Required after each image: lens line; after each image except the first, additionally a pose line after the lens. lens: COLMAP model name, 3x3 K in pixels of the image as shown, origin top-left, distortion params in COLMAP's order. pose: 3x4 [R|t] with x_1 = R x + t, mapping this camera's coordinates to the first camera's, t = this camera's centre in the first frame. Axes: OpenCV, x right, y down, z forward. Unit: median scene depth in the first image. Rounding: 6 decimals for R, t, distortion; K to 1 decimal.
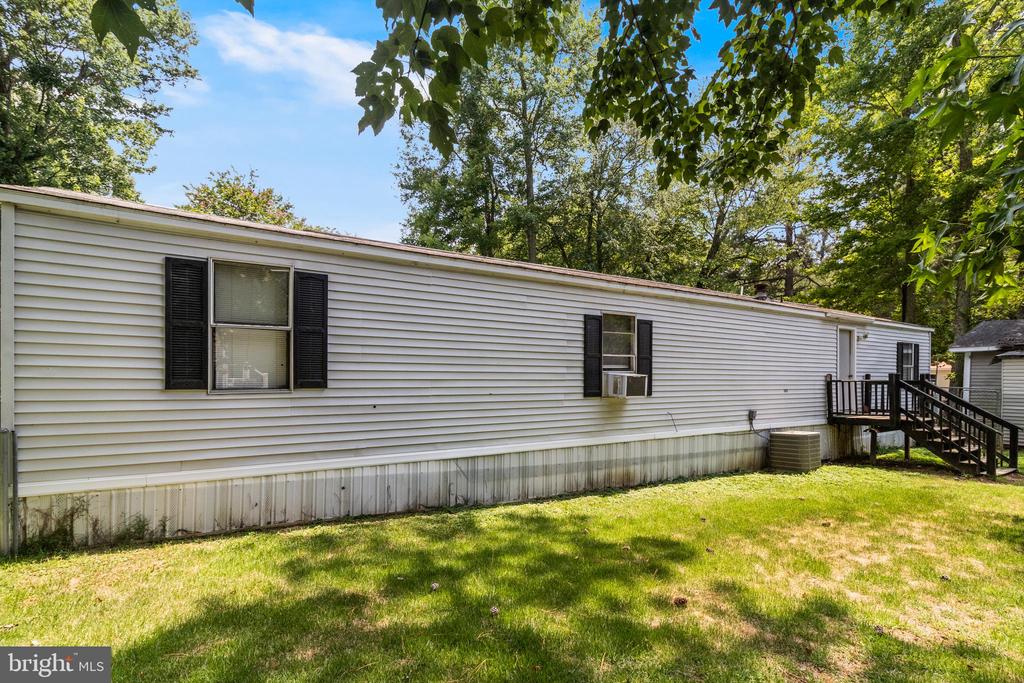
lens RADIAL K [[495.6, 0, 508.8], [0, 495.6, 380.8], [0, 0, 1]] dist [-0.001517, -0.000264]
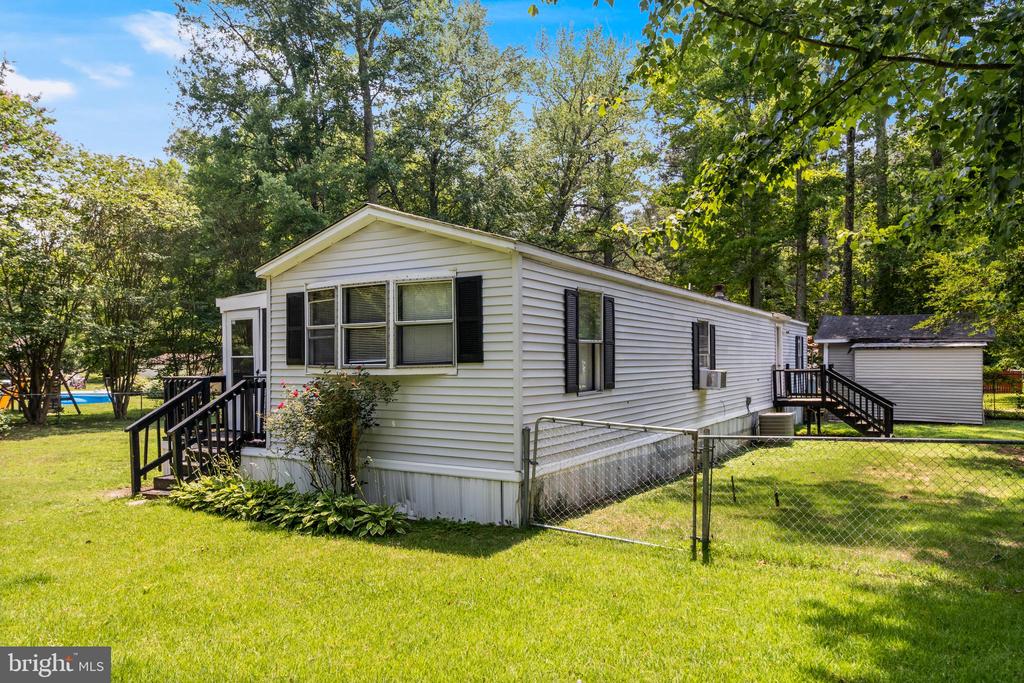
lens RADIAL K [[701.1, 0, 513.7], [0, 701.1, 339.6], [0, 0, 1]] dist [0.002969, -0.000758]
pose [[0.892329, 0.009627, 0.451283, -0.946162], [0.003065, 0.999620, -0.027384, -0.040953], [-0.451375, 0.025819, 0.891961, -0.316428]]
